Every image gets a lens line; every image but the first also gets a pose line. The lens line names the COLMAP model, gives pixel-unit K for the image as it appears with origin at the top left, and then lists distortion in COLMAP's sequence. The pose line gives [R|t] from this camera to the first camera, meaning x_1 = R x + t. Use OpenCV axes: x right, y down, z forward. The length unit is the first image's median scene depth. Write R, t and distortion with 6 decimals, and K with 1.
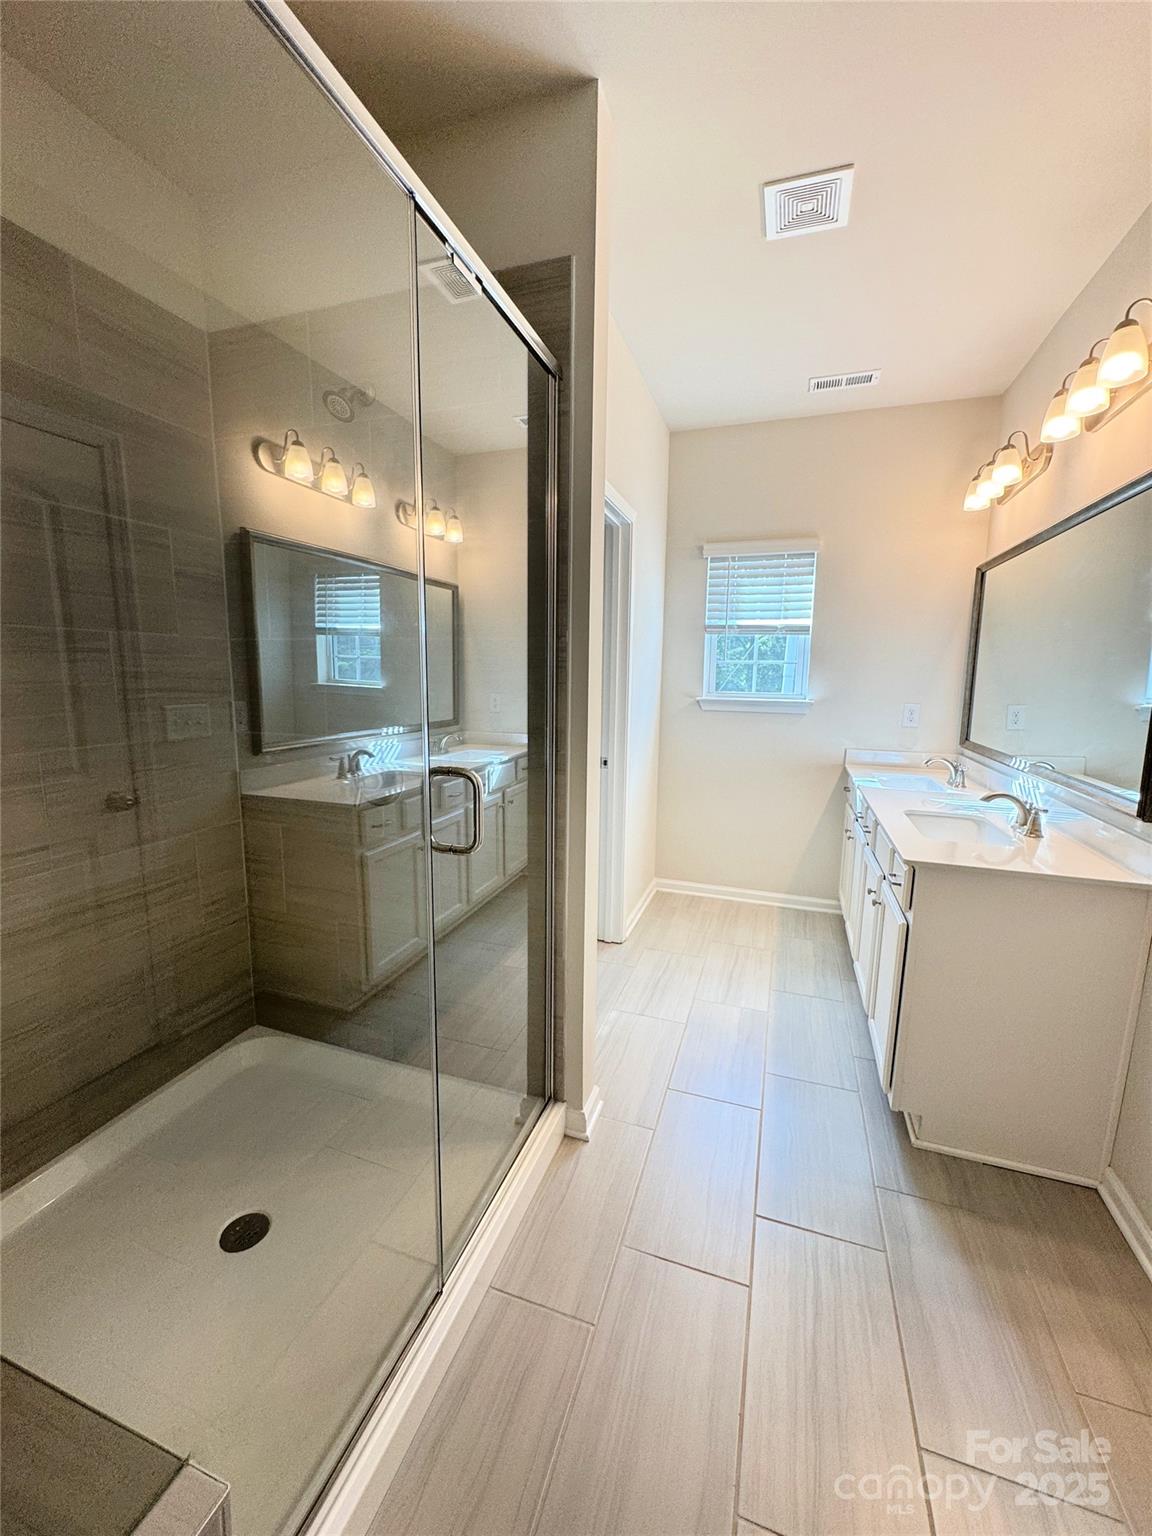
lens RADIAL K [[611.3, 0, 576.0], [0, 611.3, 768.0], [0, 0, 1]] dist [-0.000589, -0.000066]
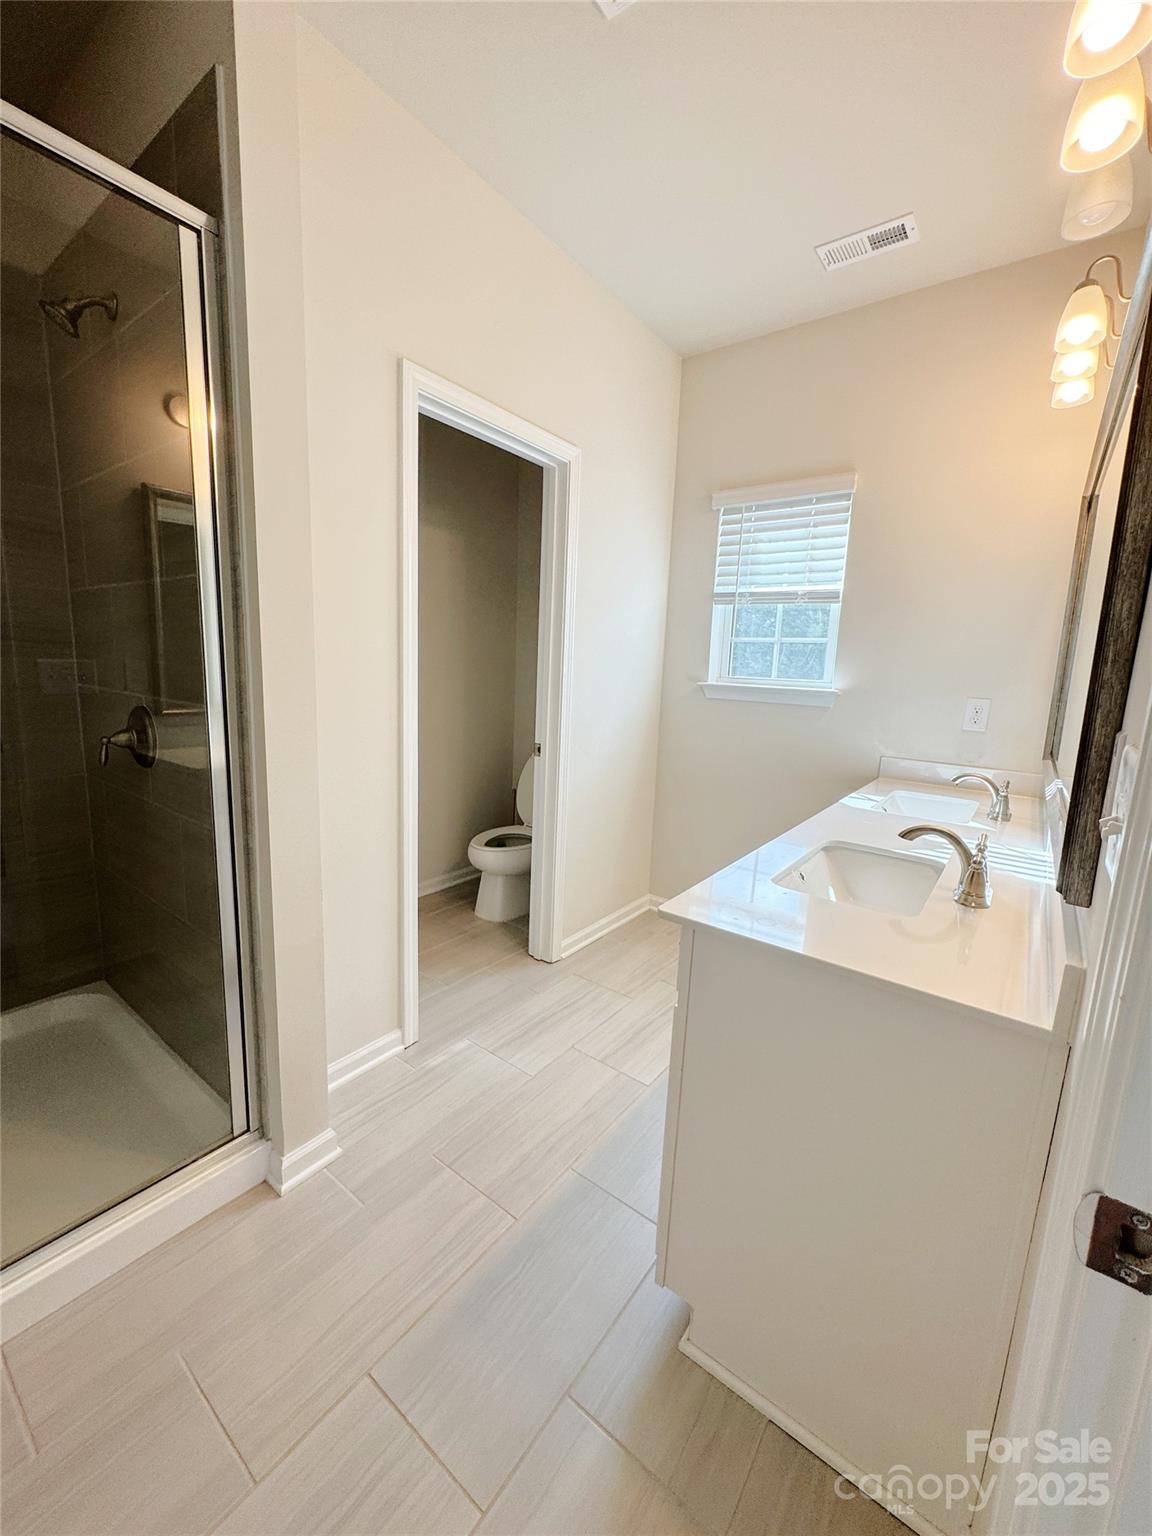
lens RADIAL K [[611.3, 0, 576.0], [0, 611.3, 768.0], [0, 0, 1]] dist [-0.000589, -0.000066]
pose [[0.950548, 0.080035, -0.300088, 0.311938], [-0.078842, 0.996757, 0.016106, -0.000706], [0.300404, 0.008350, 0.953776, 0.178395]]
